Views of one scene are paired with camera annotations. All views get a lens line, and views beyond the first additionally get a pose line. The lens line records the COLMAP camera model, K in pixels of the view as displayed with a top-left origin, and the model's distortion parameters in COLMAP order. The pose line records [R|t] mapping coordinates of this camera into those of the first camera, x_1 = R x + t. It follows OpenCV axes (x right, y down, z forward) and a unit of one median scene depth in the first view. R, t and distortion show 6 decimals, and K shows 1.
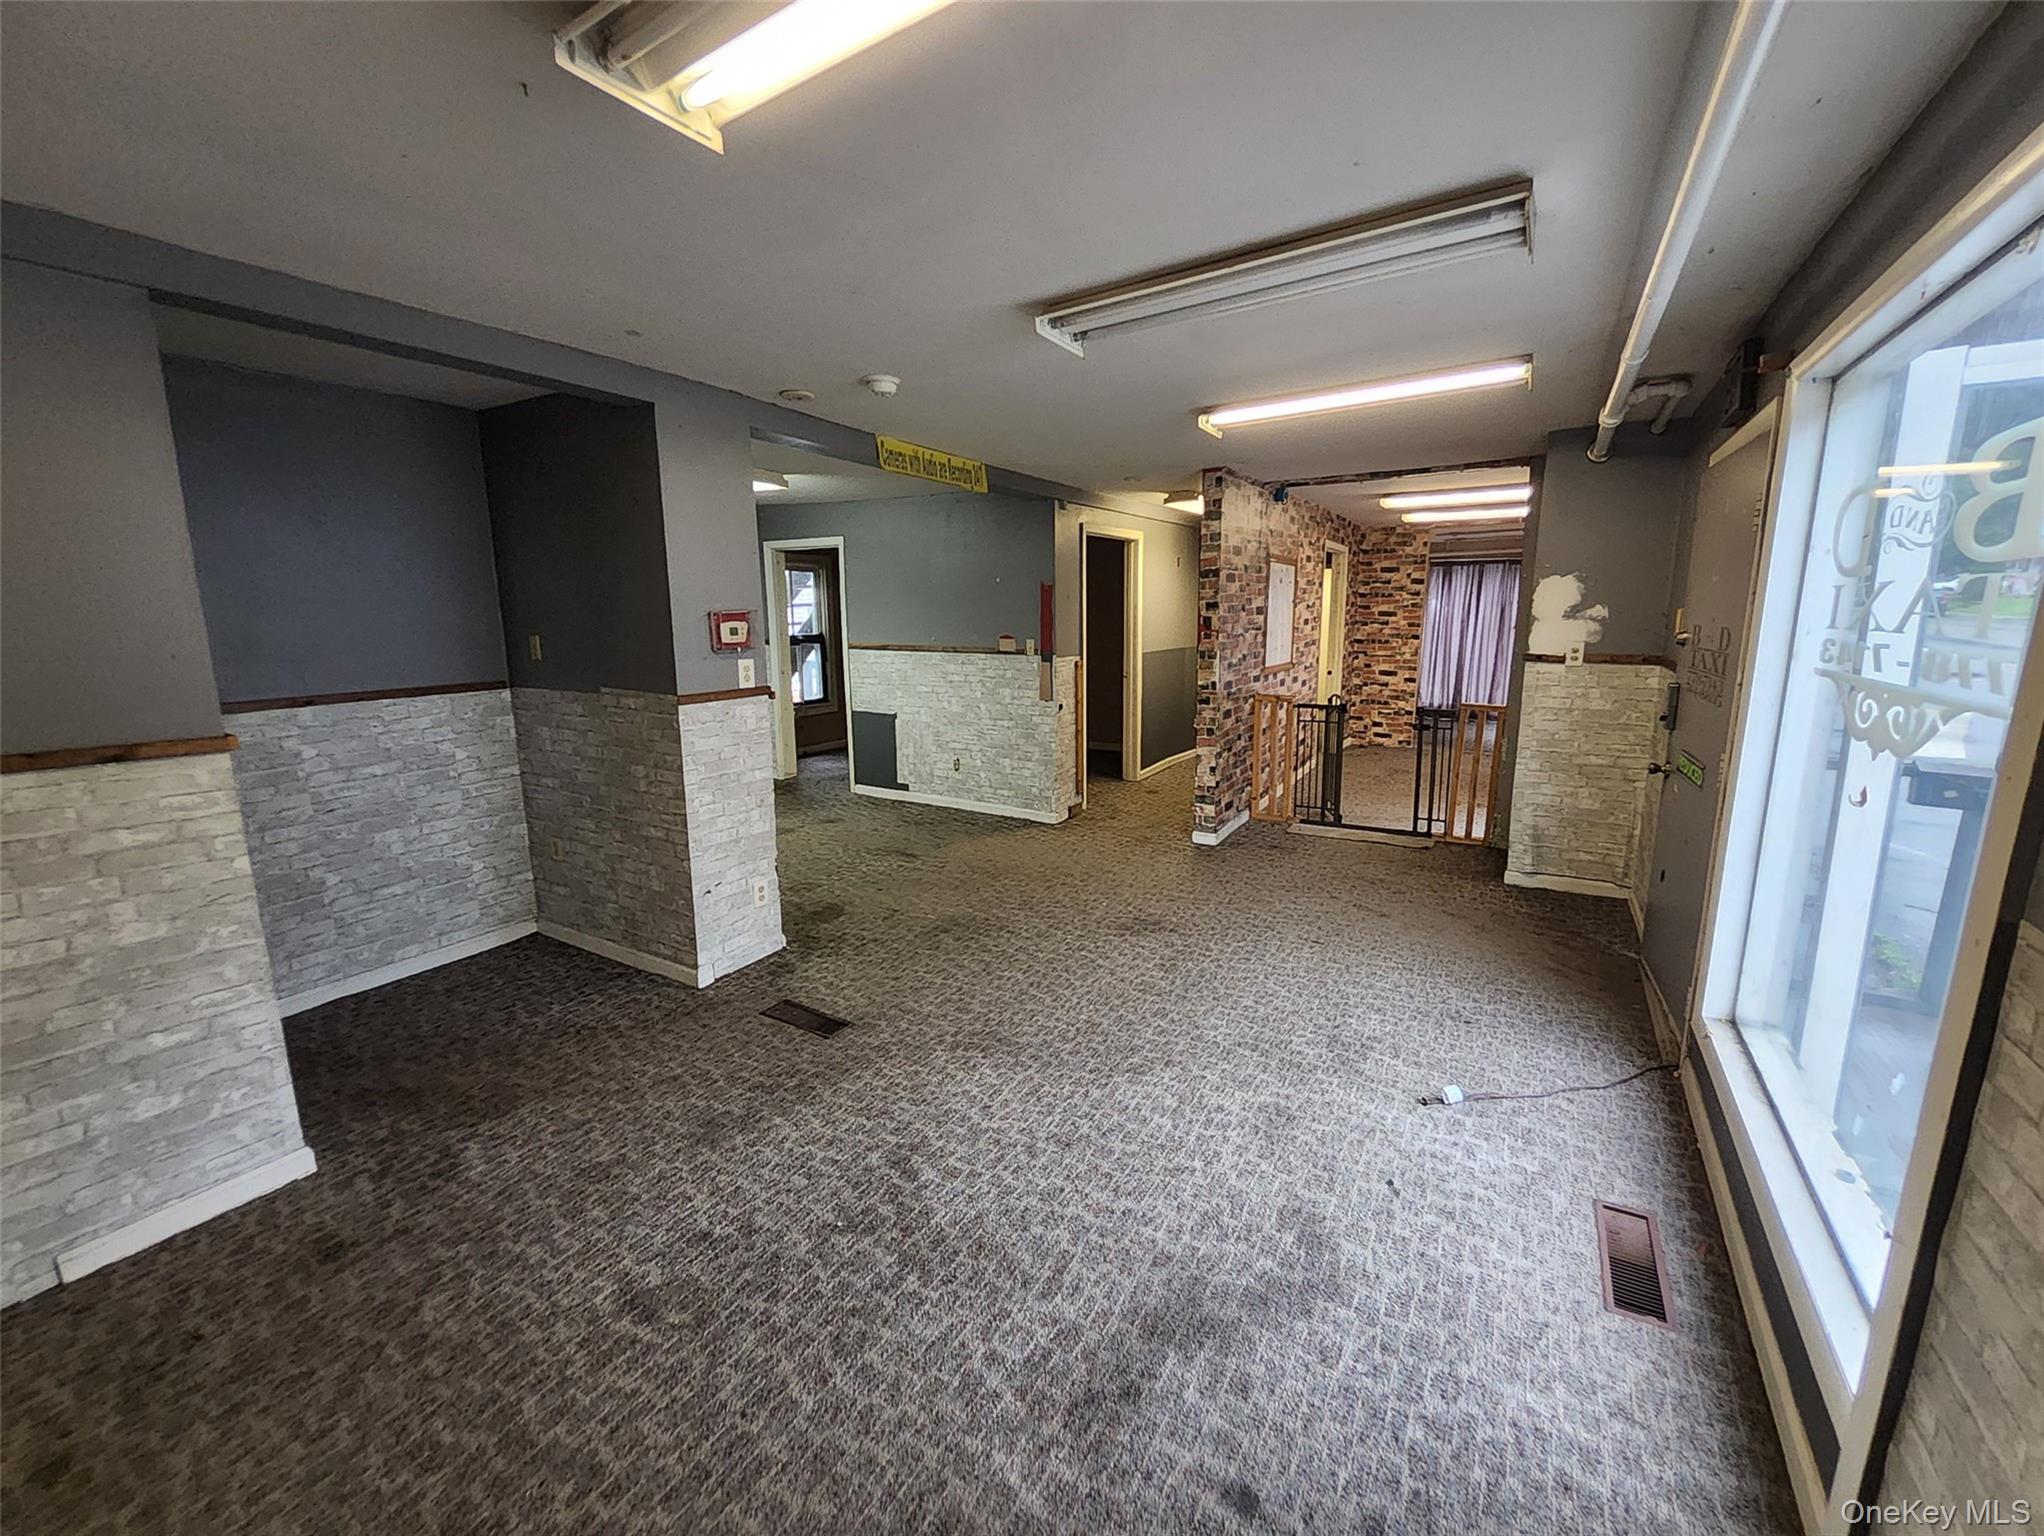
lens RADIAL K [[829.3, 0, 1052.1], [0, 829.3, 758.6], [0, 0, 1]] dist [0.024354, -0.015457]
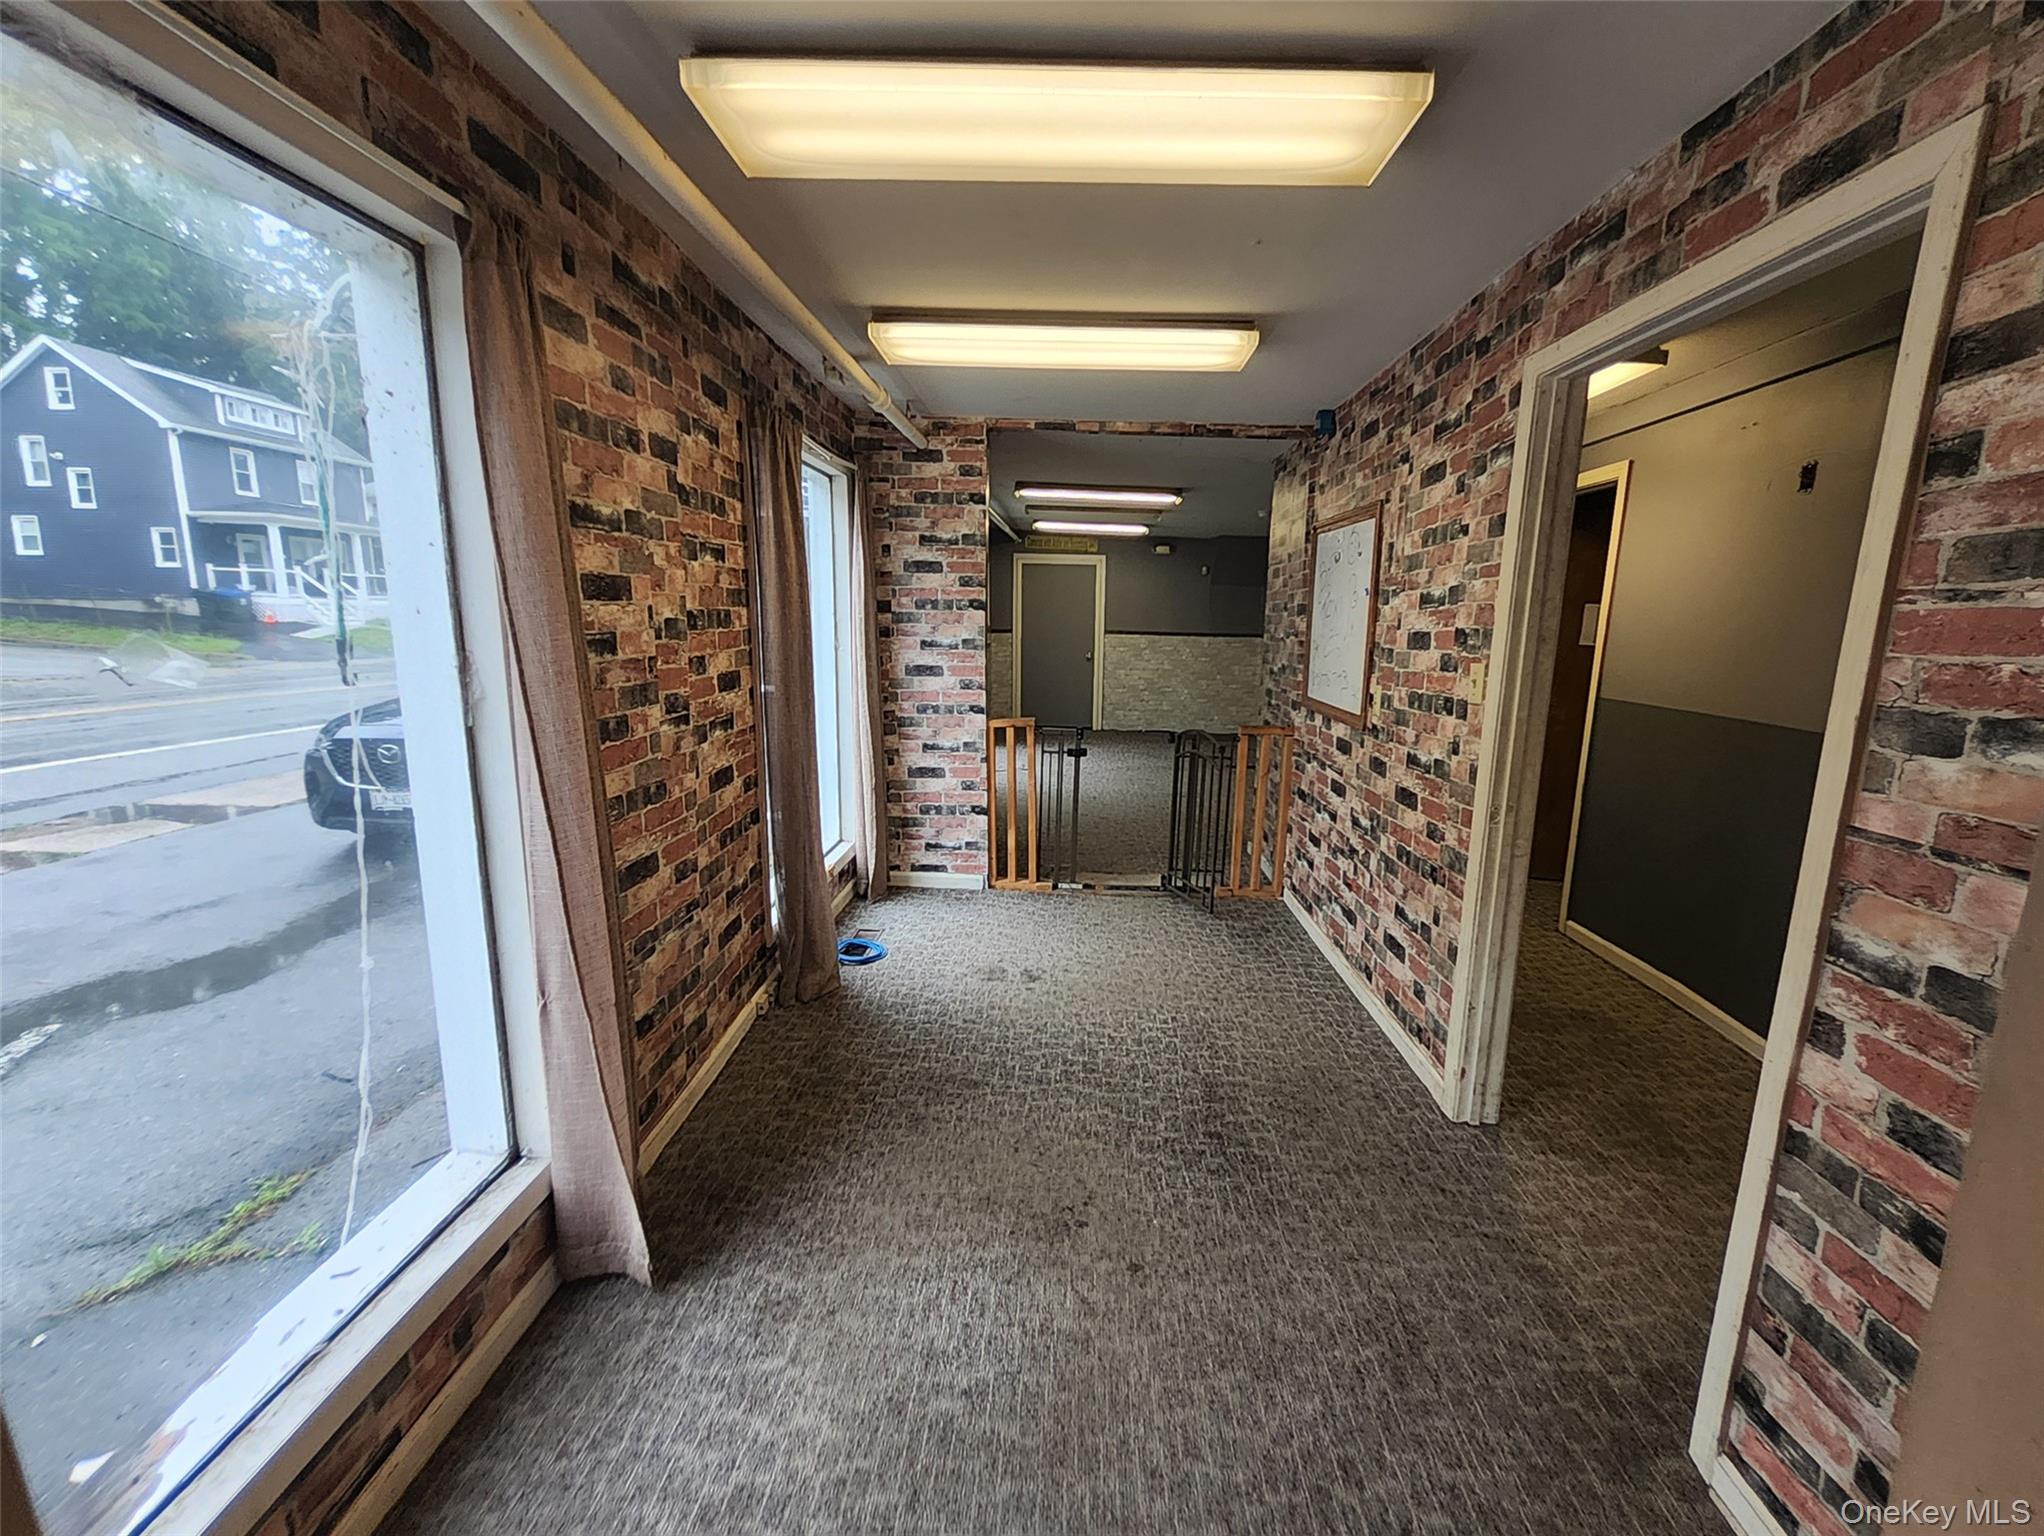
lens RADIAL K [[794.5, 0, 1067.0], [0, 794.5, 752.1], [0, 0, 1]] dist [0.012854, -0.005338]
pose [[-0.874104, 0.071834, -0.480398, 0.501185], [-0.102562, 0.939412, 0.327087, -0.175210], [0.474788, 0.335179, -0.813776, 0.989738]]
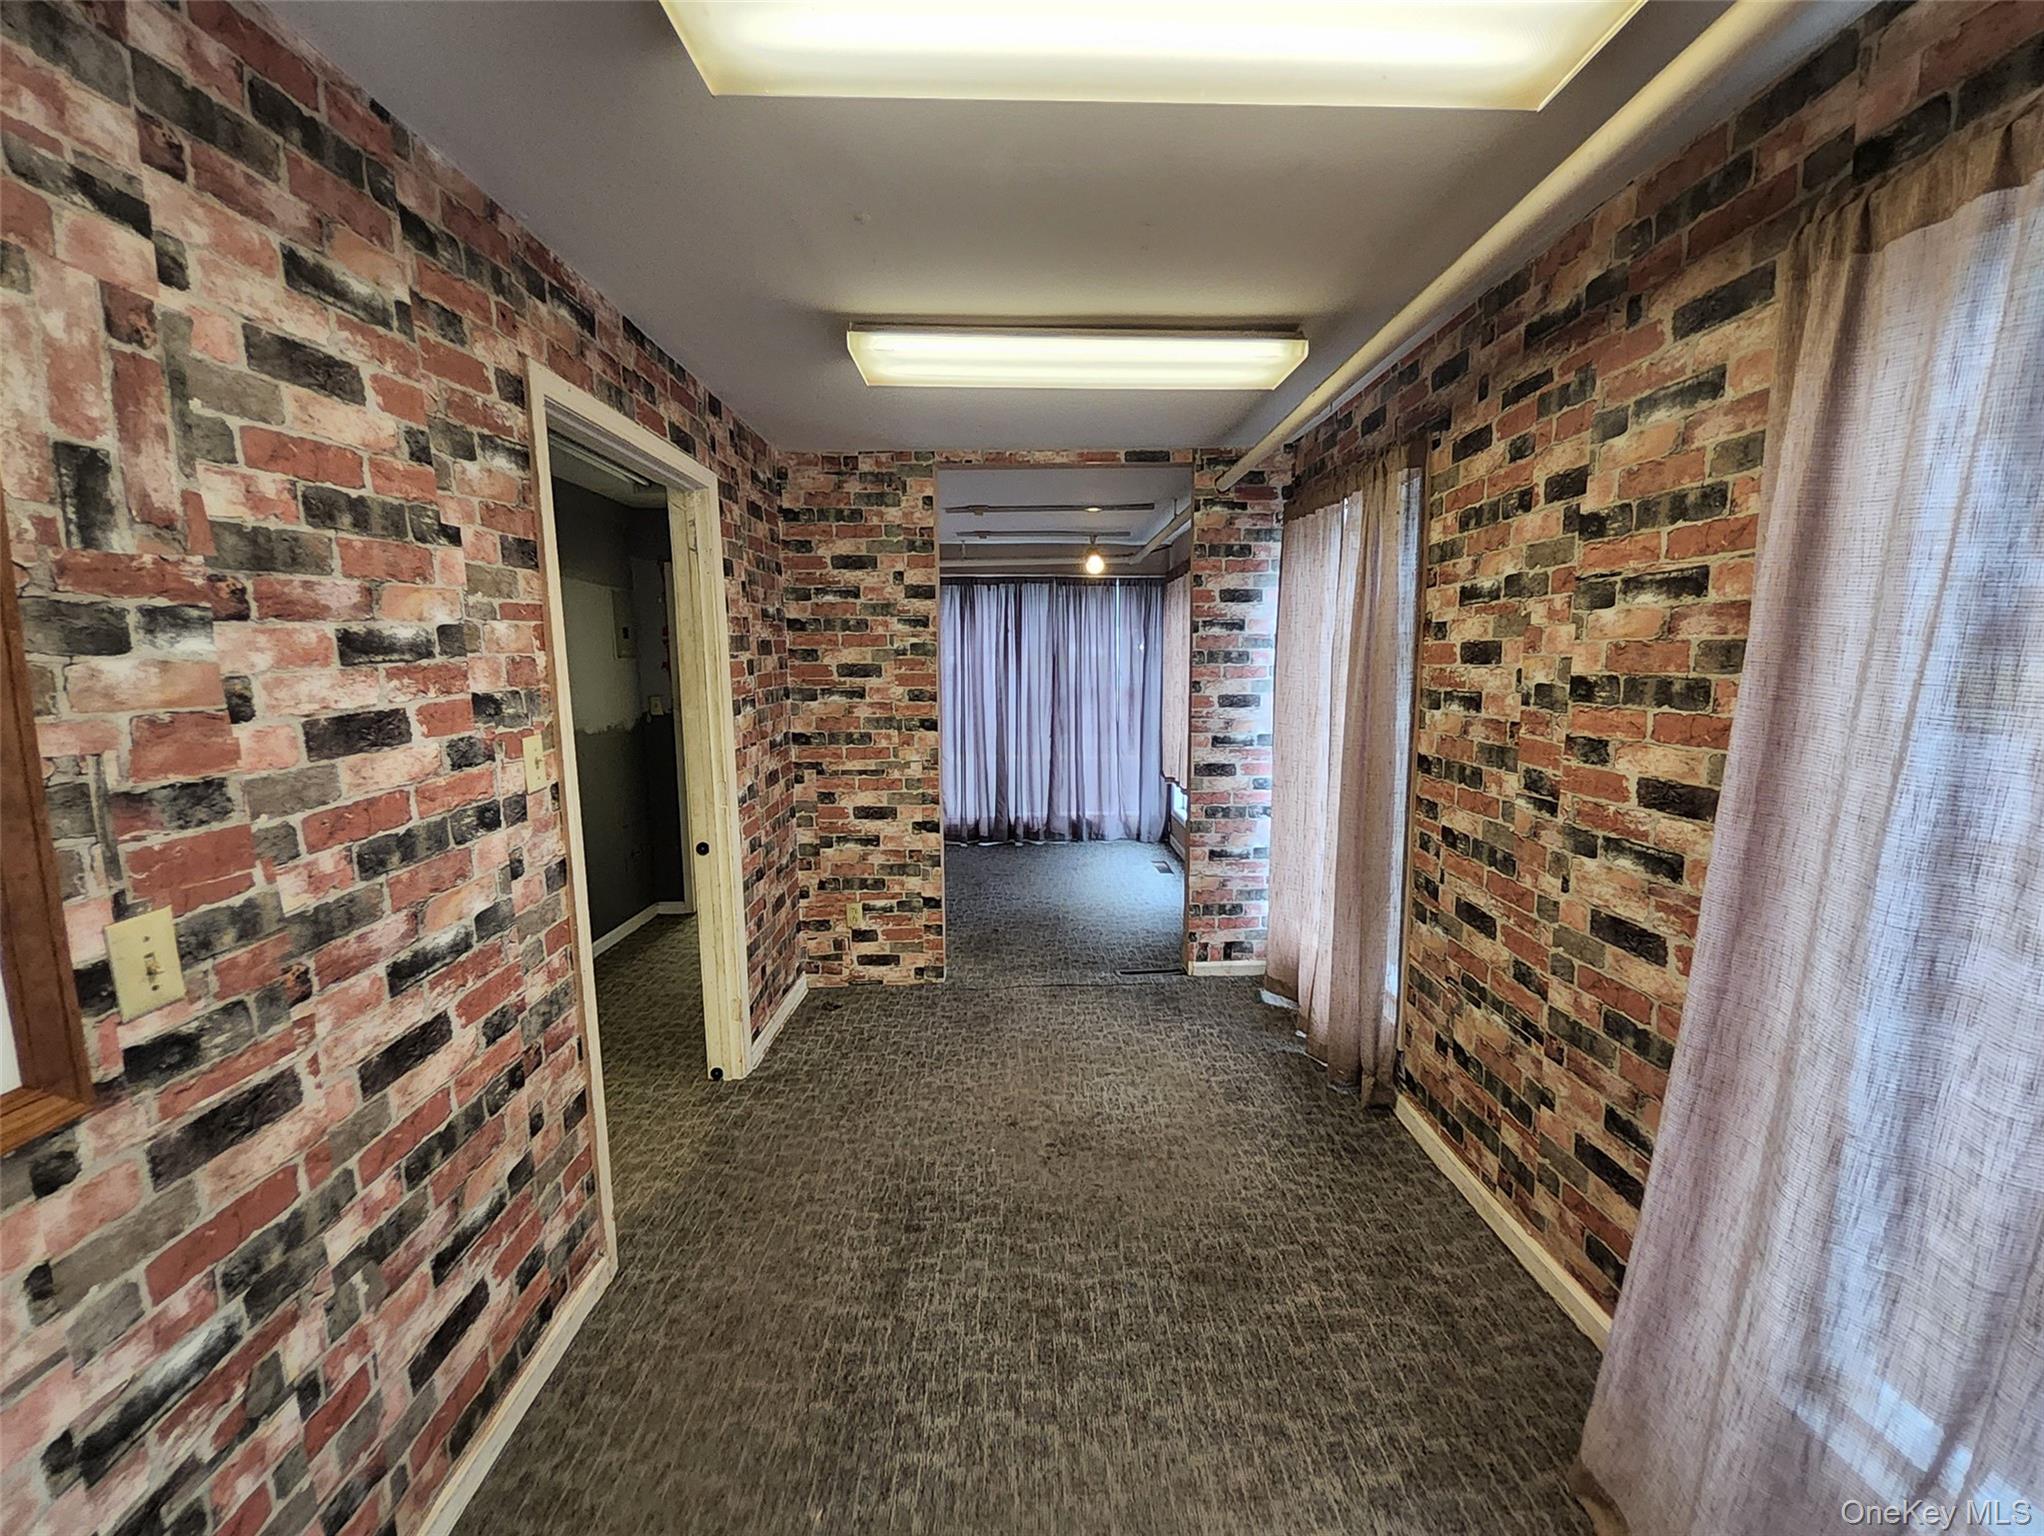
lens RADIAL K [[806.4, 0, 1051.1], [0, 806.4, 760.1], [0, 0, 1]] dist [0.025334, -0.008899]
pose [[0.846505, -0.071750, 0.527523, 0.270607], [0.099684, 0.994713, -0.024667, -0.111141], [-0.522965, 0.073466, 0.849182, 0.619166]]
